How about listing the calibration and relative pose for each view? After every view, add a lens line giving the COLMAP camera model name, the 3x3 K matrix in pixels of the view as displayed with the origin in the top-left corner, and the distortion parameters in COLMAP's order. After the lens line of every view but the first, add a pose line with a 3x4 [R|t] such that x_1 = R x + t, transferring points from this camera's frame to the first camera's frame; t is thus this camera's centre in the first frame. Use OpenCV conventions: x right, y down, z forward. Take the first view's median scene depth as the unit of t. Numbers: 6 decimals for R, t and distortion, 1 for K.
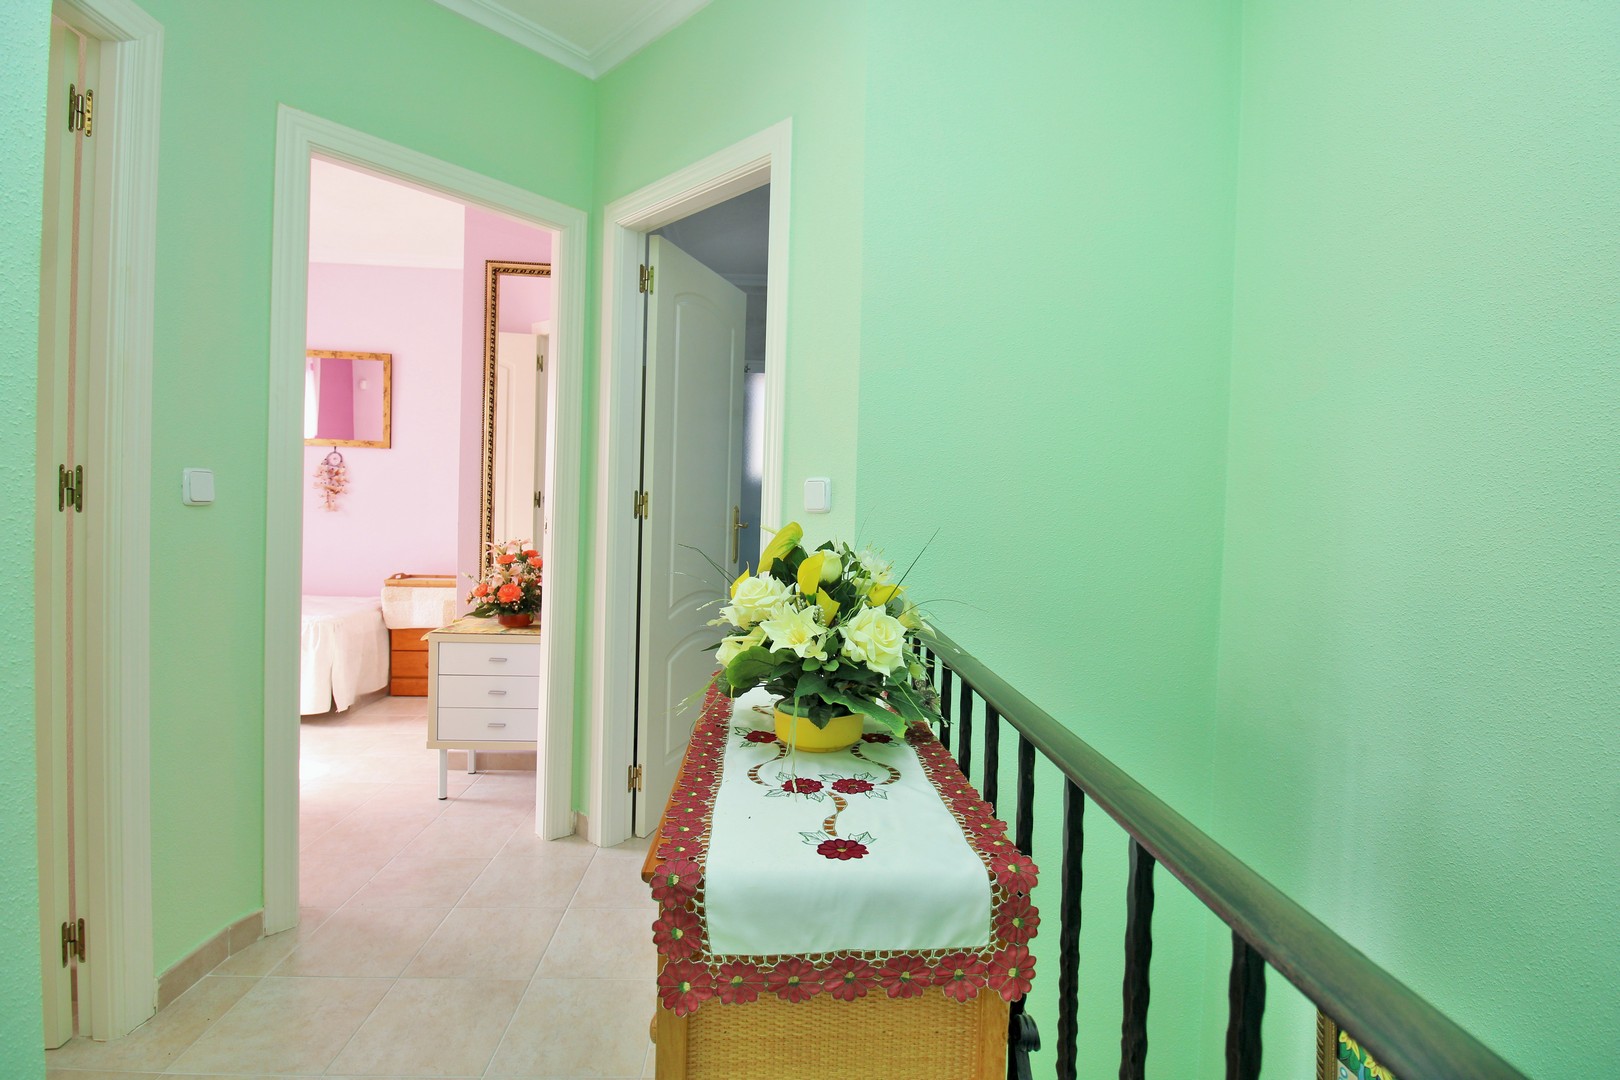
lens RADIAL K [[743.3, 0, 816.3], [0, 743.3, 534.7], [0, 0, 1]] dist [-0.000868, -0.011401]
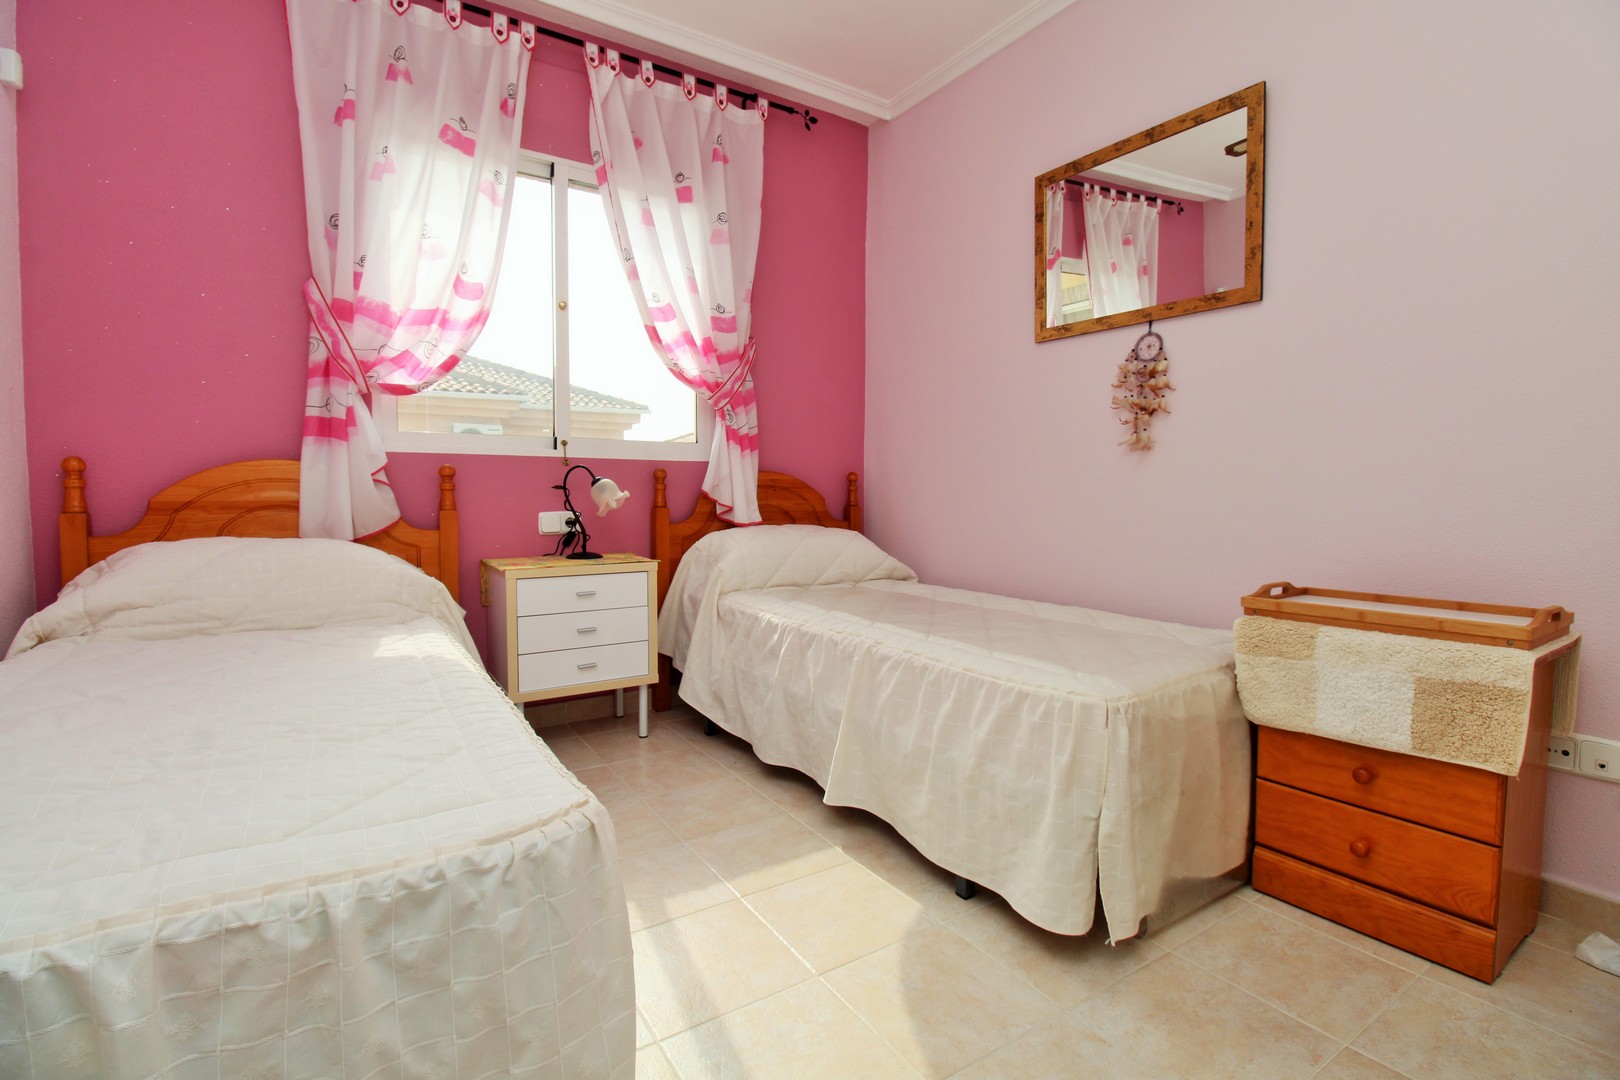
lens RADIAL K [[763.7, 0, 807.2], [0, 763.7, 533.5], [0, 0, 1]] dist [-0.000855, -0.014253]
pose [[0.496578, 0.016095, -0.867843, -0.334135], [-0.009418, 0.999869, 0.013154, 0.022436], [0.867941, 0.001641, 0.496665, 0.578861]]
